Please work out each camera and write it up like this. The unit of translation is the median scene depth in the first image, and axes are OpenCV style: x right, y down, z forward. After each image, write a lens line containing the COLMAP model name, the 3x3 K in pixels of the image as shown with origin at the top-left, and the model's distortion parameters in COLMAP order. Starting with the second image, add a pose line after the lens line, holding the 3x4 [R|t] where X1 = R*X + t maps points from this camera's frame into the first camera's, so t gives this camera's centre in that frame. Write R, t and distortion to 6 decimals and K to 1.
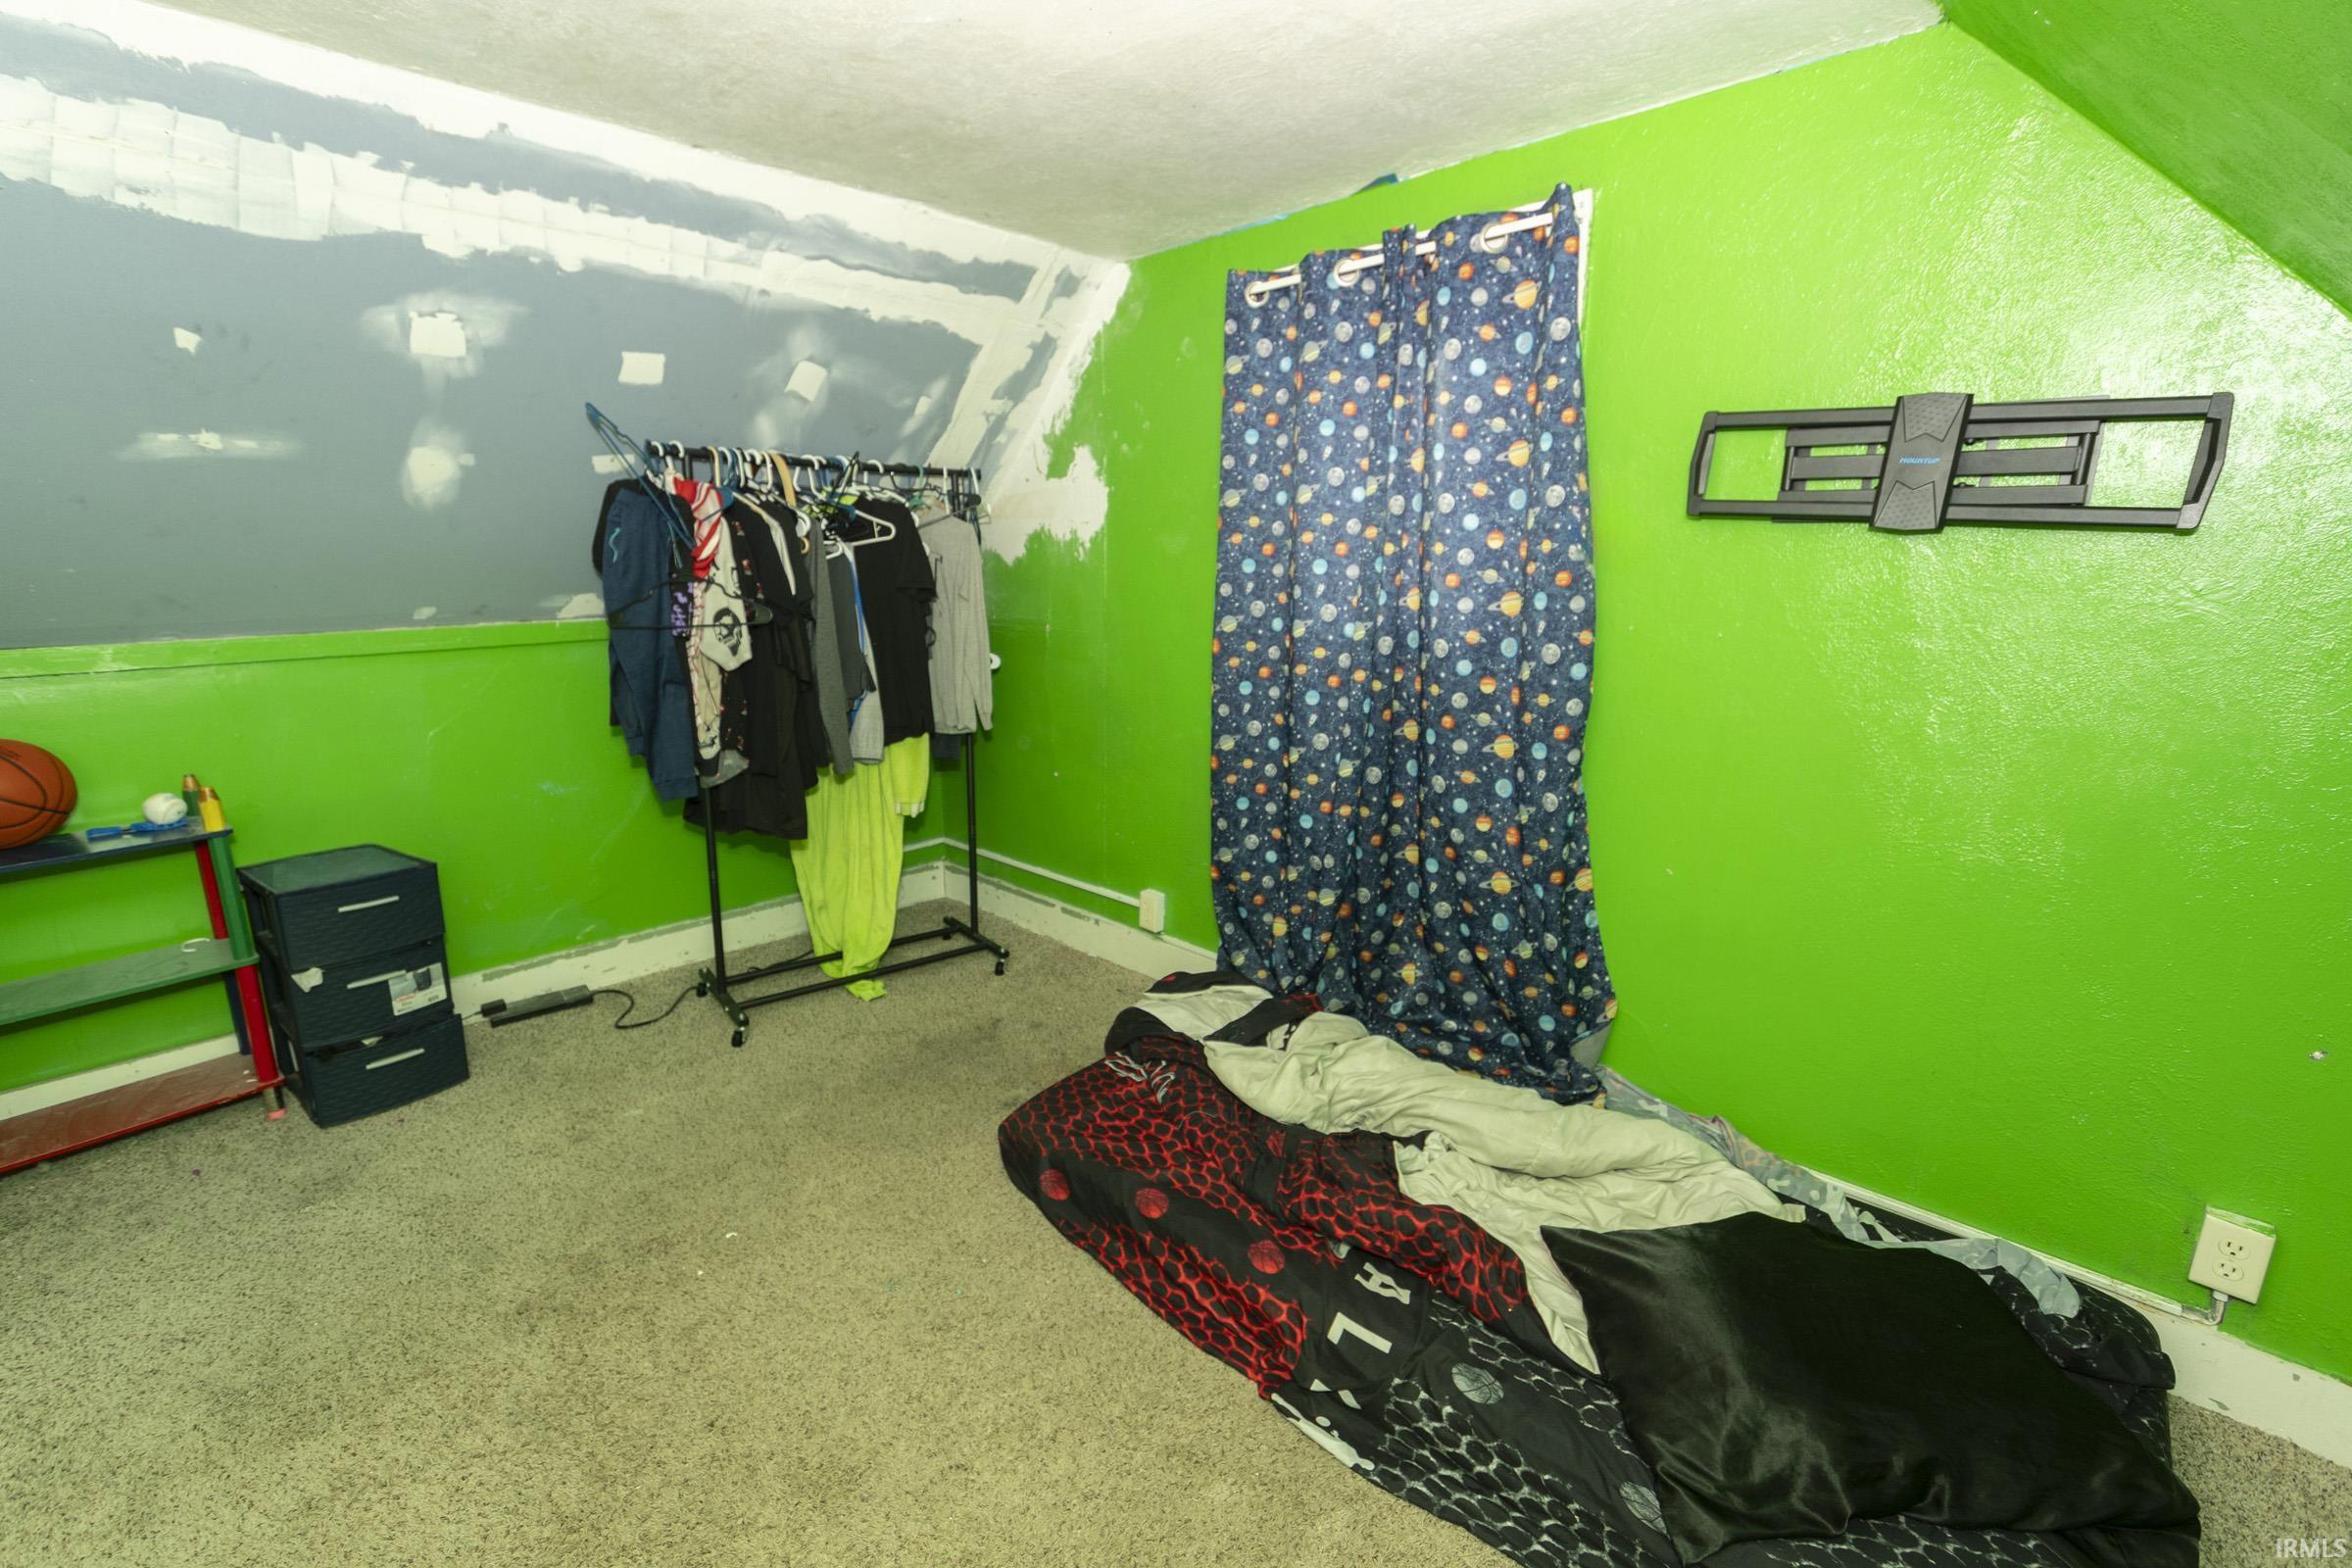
lens RADIAL K [[1032.3, 0, 1153.6], [0, 1032.3, 775.1], [0, 0, 1]] dist [-0.000038, -0.001064]
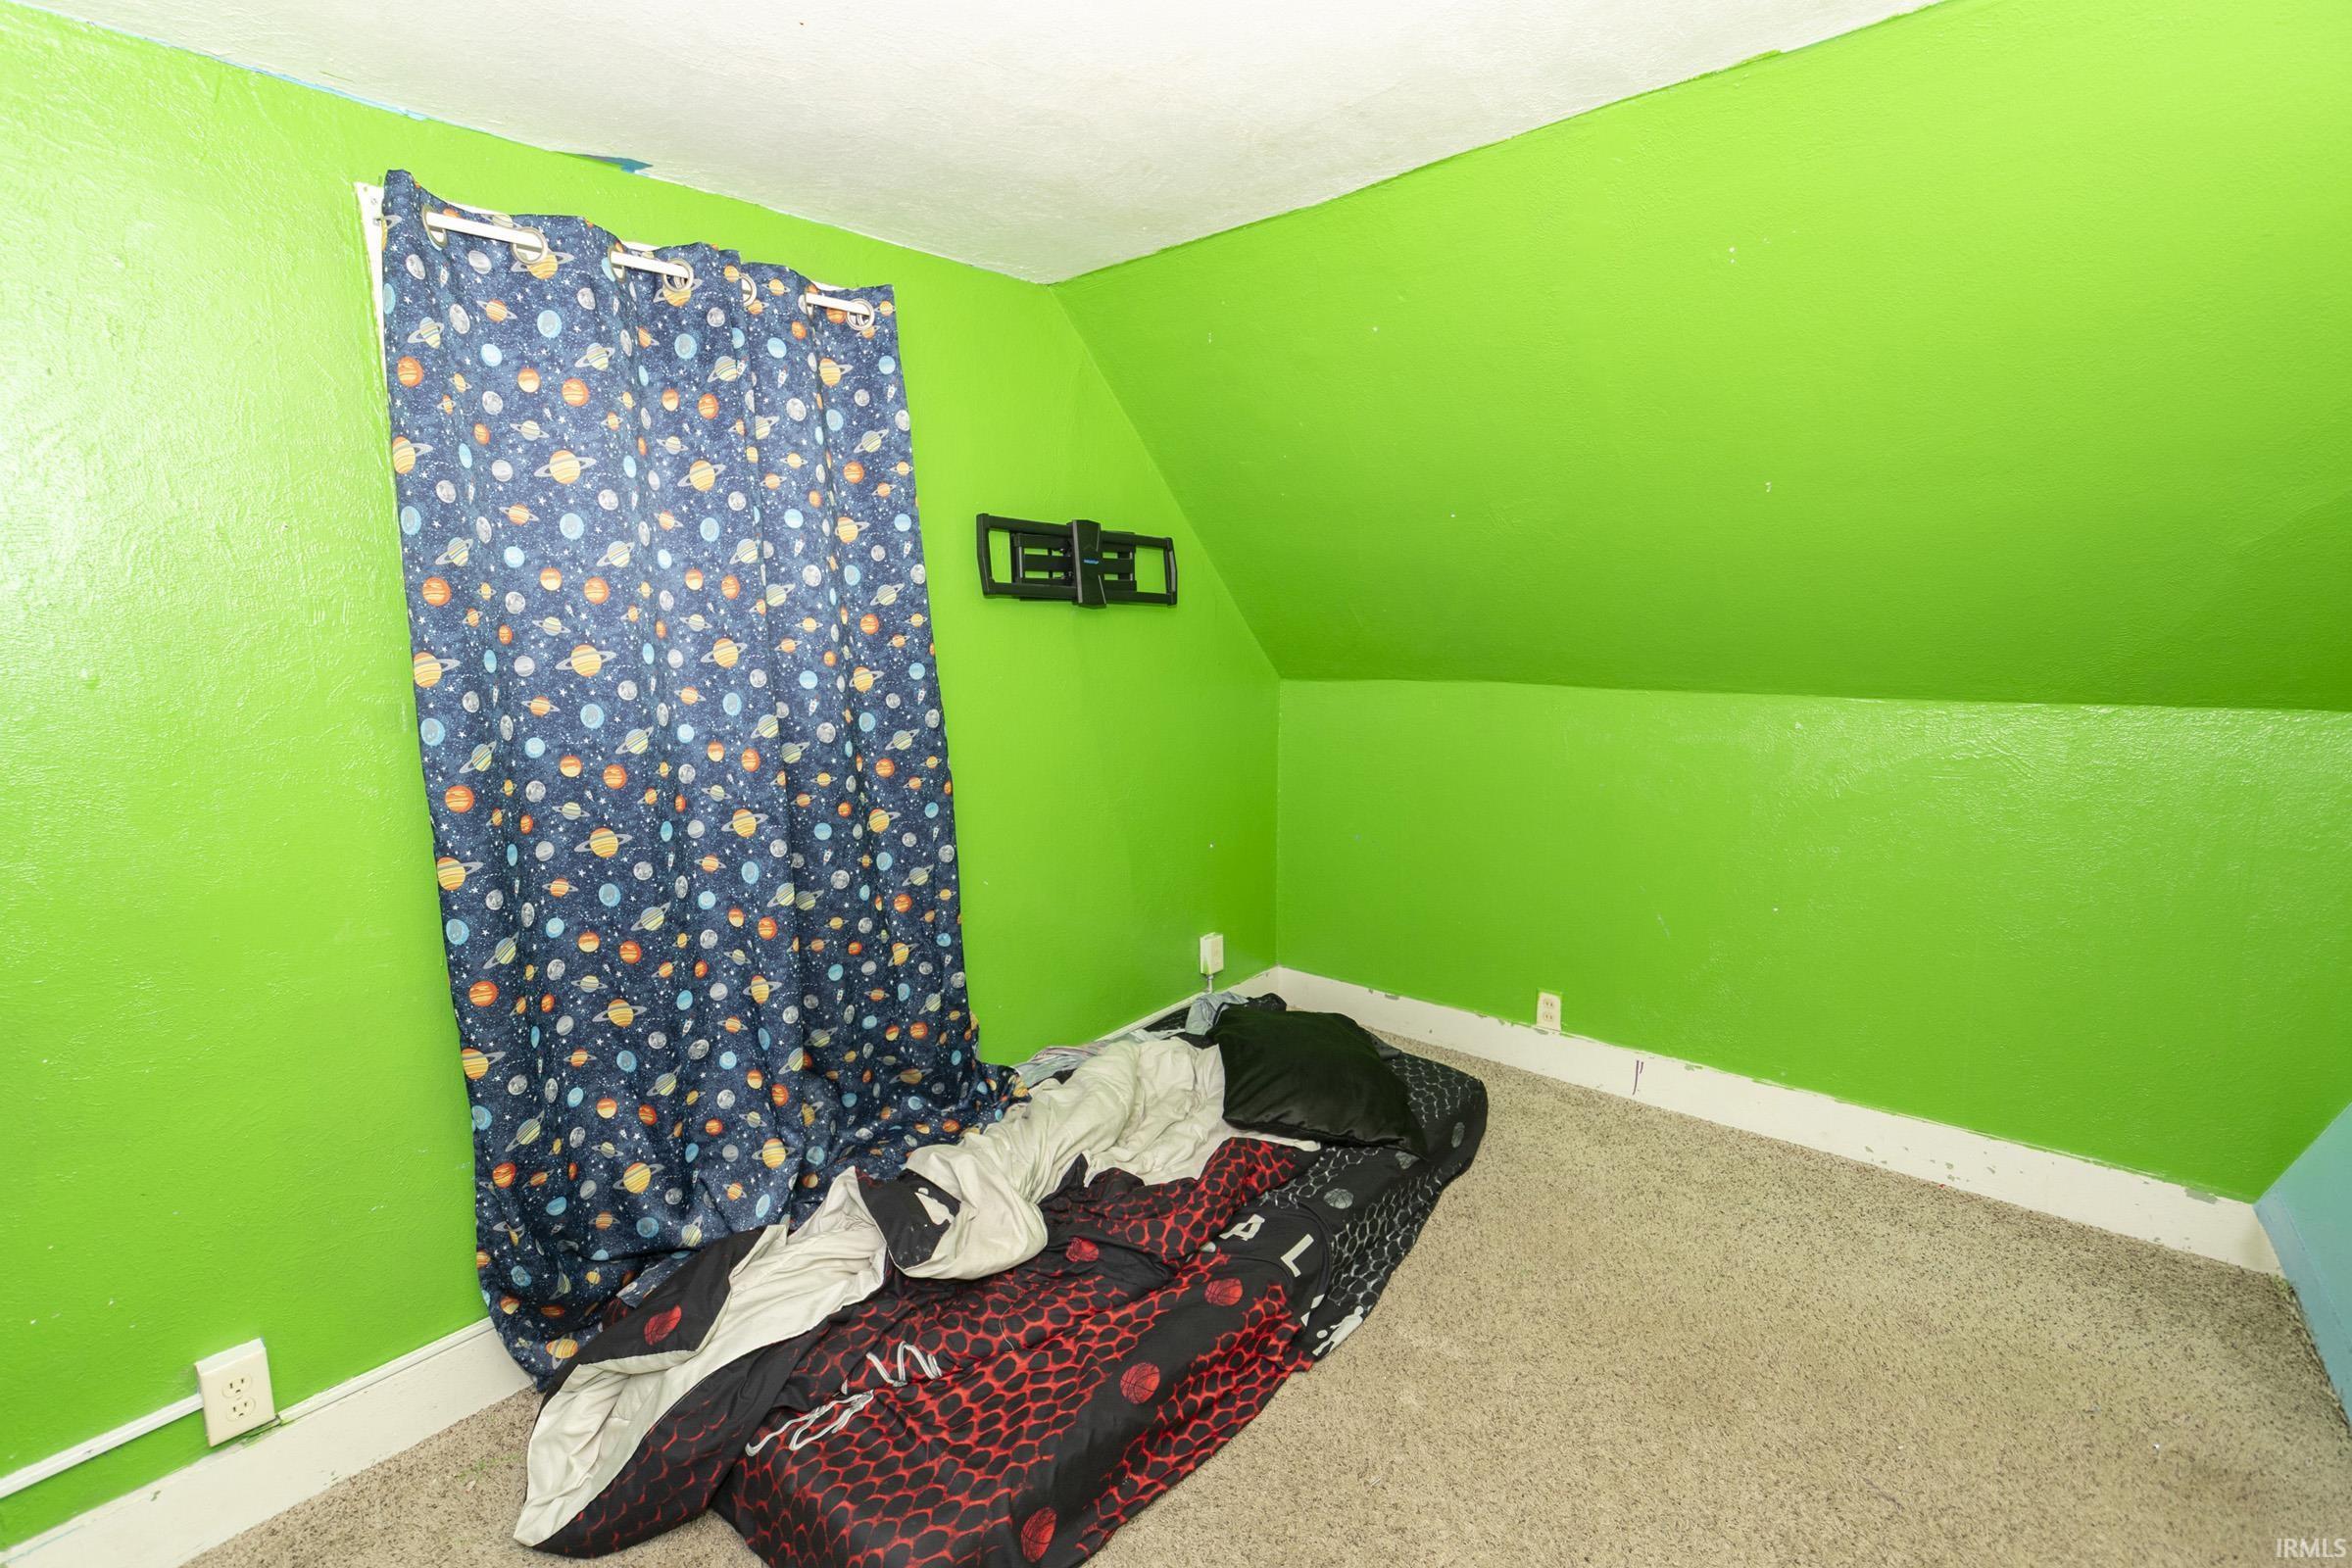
lens RADIAL K [[1032.3, 0, 1153.6], [0, 1032.3, 775.1], [0, 0, 1]] dist [-0.000038, -0.001064]
pose [[-0.053745, -0.150526, 0.987144, -0.845229], [0.243533, 0.956746, 0.159149, -0.212310], [-0.968402, 0.248955, -0.014762, 0.978668]]
